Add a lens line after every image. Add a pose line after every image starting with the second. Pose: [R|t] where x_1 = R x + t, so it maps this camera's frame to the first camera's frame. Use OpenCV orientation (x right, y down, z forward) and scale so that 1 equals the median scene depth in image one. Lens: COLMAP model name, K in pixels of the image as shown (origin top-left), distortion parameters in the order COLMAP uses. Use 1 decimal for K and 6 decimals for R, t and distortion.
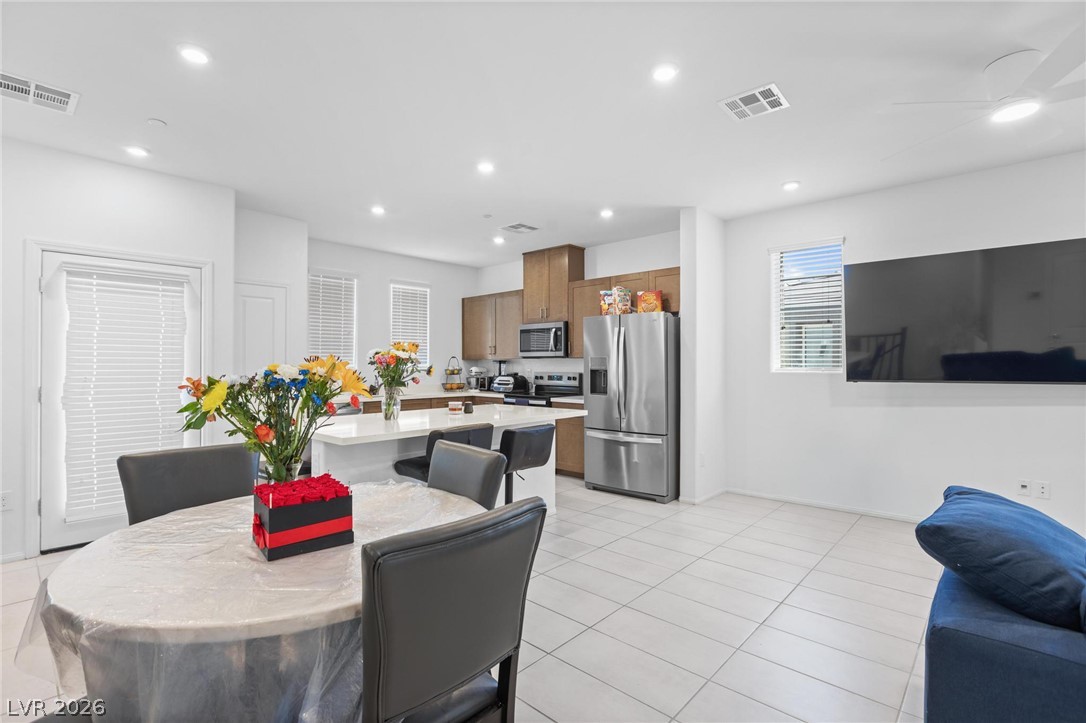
lens RADIAL K [[497.7, 0, 535.6], [0, 497.7, 357.5], [0, 0, 1]] dist [-0.005139, -0.000076]
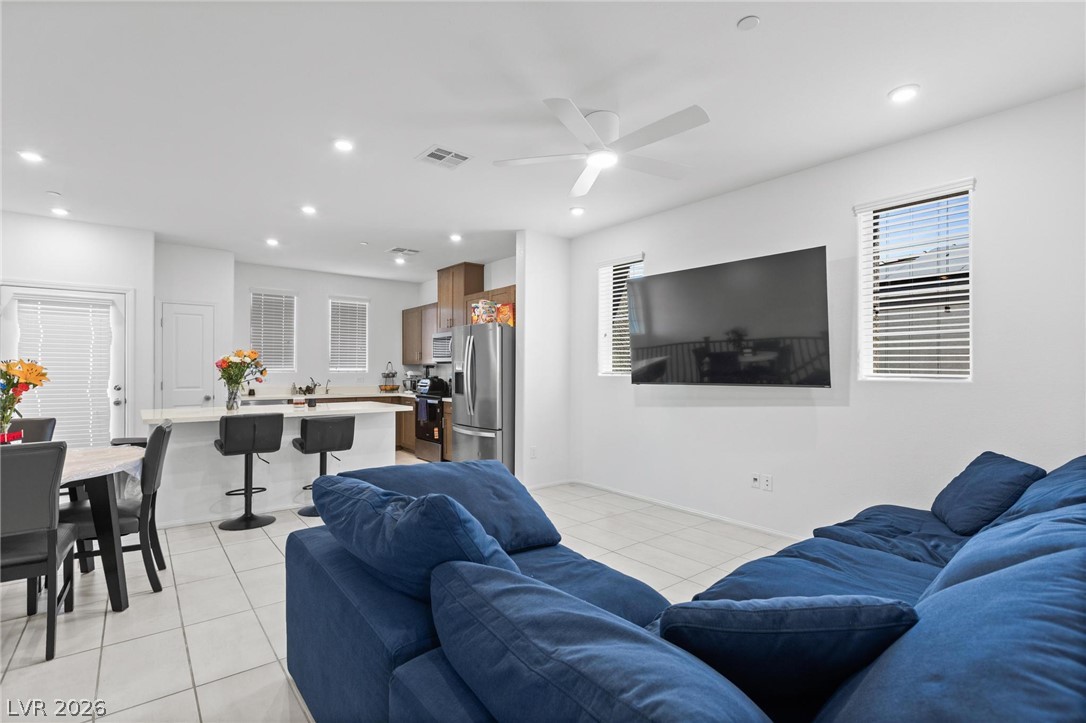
lens RADIAL K [[497.7, 0, 536.7], [0, 497.7, 367.5], [0, 0, 1]] dist [-0.005139, -0.000076]
pose [[0.990002, 0.001941, -0.141037, 0.443711], [-0.000774, 0.999965, 0.008328, 0.002055], [0.141048, -0.008136, 0.989969, -0.108541]]
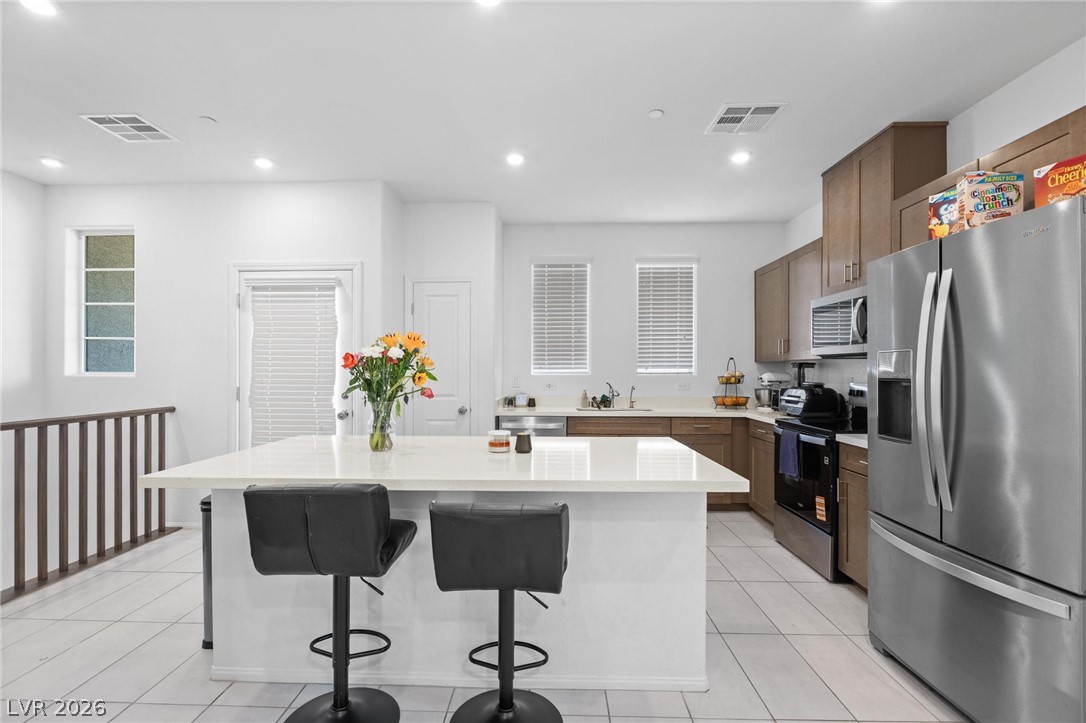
lens RADIAL K [[497.7, 0, 539.3], [0, 497.7, 370.0], [0, 0, 1]] dist [-0.005139, -0.000076]
pose [[0.663420, 0.001851, -0.748245, 0.230028], [0.008750, 0.999909, 0.010231, 0.007937], [0.748196, -0.013335, 0.663344, 0.472262]]
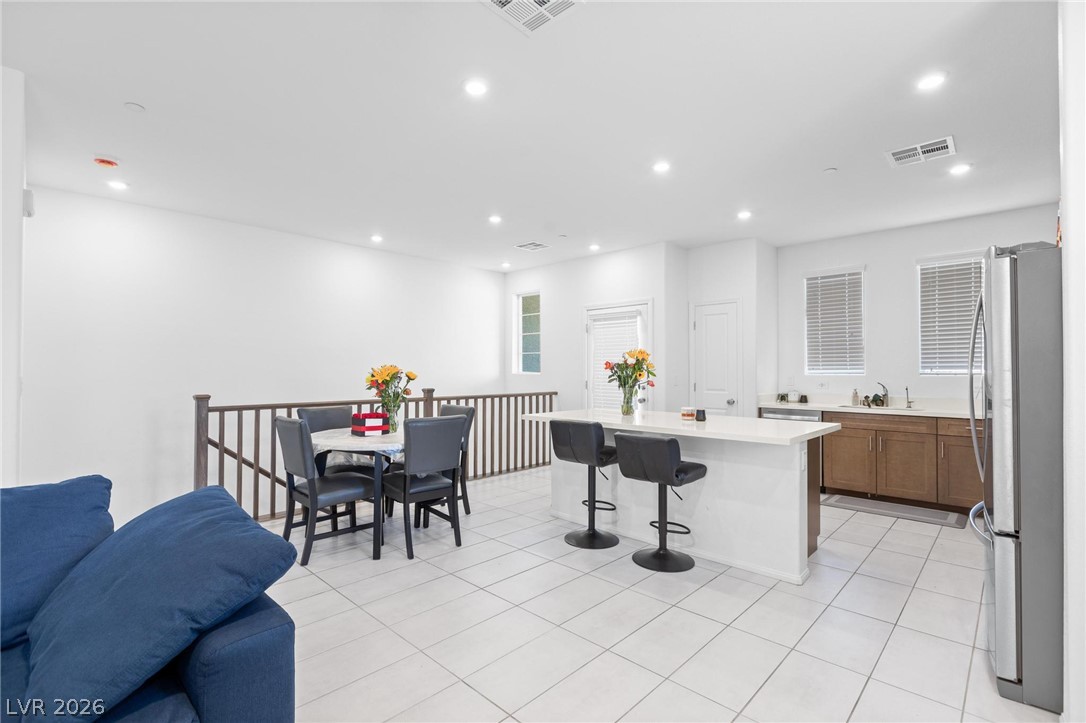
lens RADIAL K [[497.7, 0, 540.9], [0, 497.7, 361.2], [0, 0, 1]] dist [-0.005139, -0.000076]
pose [[-0.011847, -0.017021, -0.999785, 0.603060], [0.012142, 0.999779, -0.017164, 0.008598], [0.999856, -0.012342, -0.011638, 0.530507]]
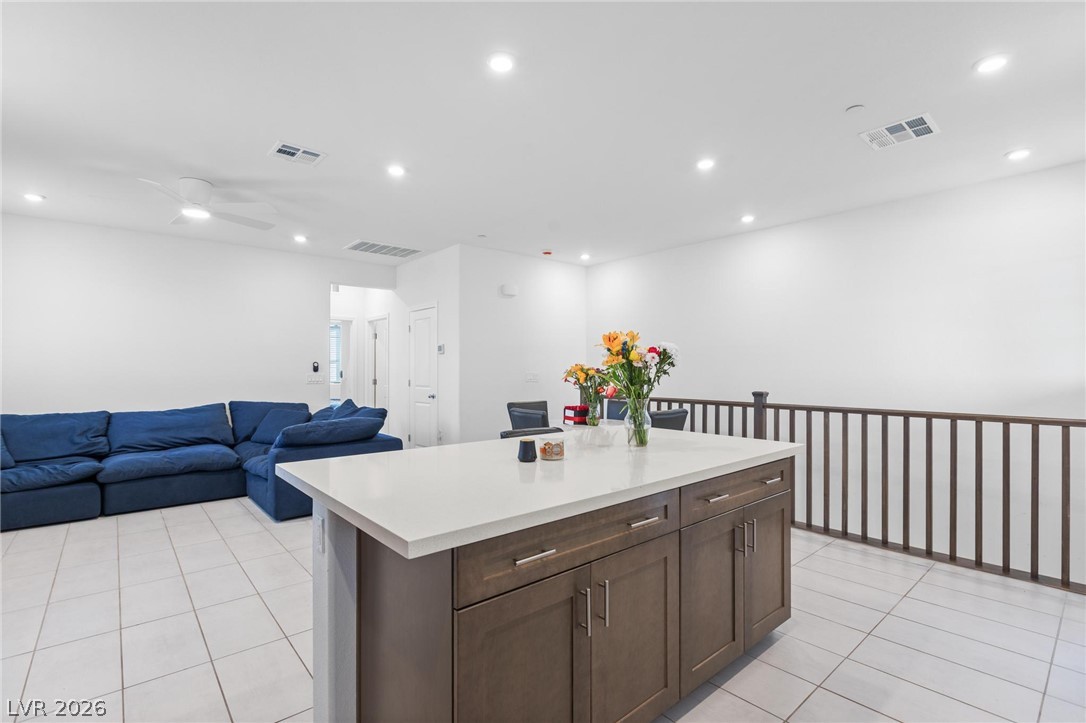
lens RADIAL K [[497.7, 0, 504.0], [0, 497.7, 366.4], [0, 0, 1]] dist [-0.005139, -0.000076]
pose [[-0.989179, 0.001534, 0.146706, -0.132448], [-0.001769, 0.999748, -0.022381, 0.022595], [-0.146703, -0.022399, -0.988927, 1.138346]]
